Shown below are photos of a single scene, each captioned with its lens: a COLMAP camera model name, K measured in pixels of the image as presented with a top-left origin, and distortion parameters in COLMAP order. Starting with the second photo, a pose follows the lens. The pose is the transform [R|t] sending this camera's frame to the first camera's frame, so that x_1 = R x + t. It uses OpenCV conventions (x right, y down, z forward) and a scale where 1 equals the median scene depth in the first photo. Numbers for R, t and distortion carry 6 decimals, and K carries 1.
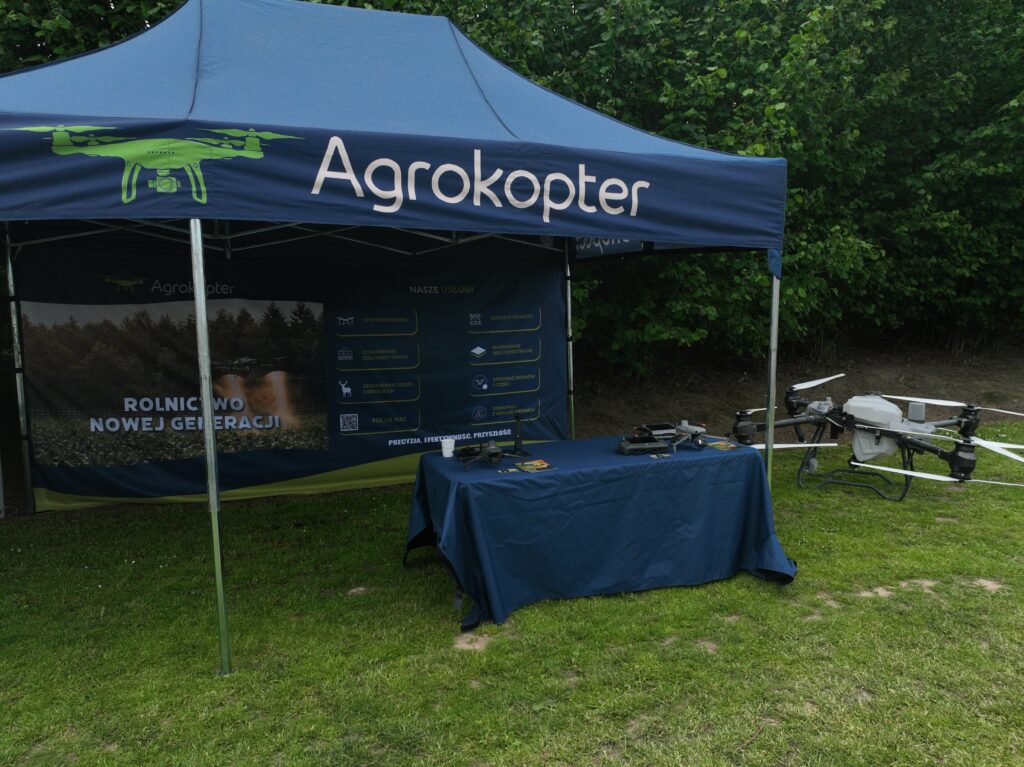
lens RADIAL K [[718.2, 0, 514.2], [0, 718.2, 385.1], [0, 0, 1]] dist [0.001900, -0.001313]
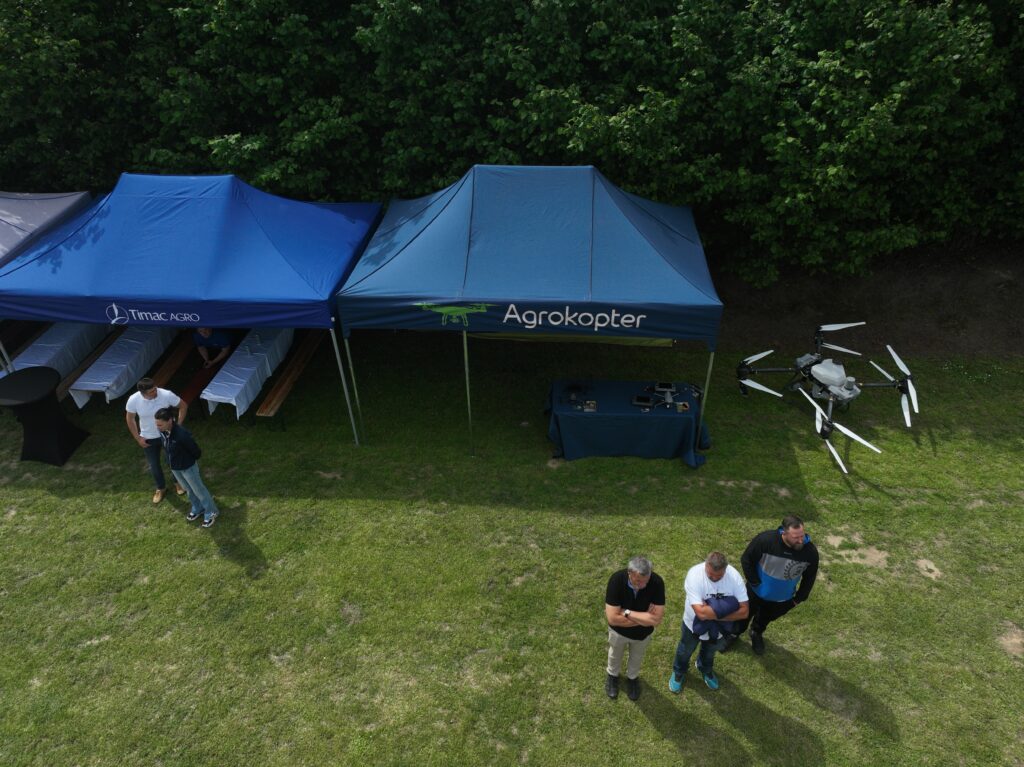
lens RADIAL K [[718.2, 0, 512.9], [0, 718.2, 383.0], [0, 0, 1]] dist [0.001900, -0.001313]
pose [[0.915110, 0.232533, -0.329396, 0.650756], [-0.043699, 0.869333, 0.492292, -1.298286], [0.400829, -0.436107, 0.805696, -1.189089]]
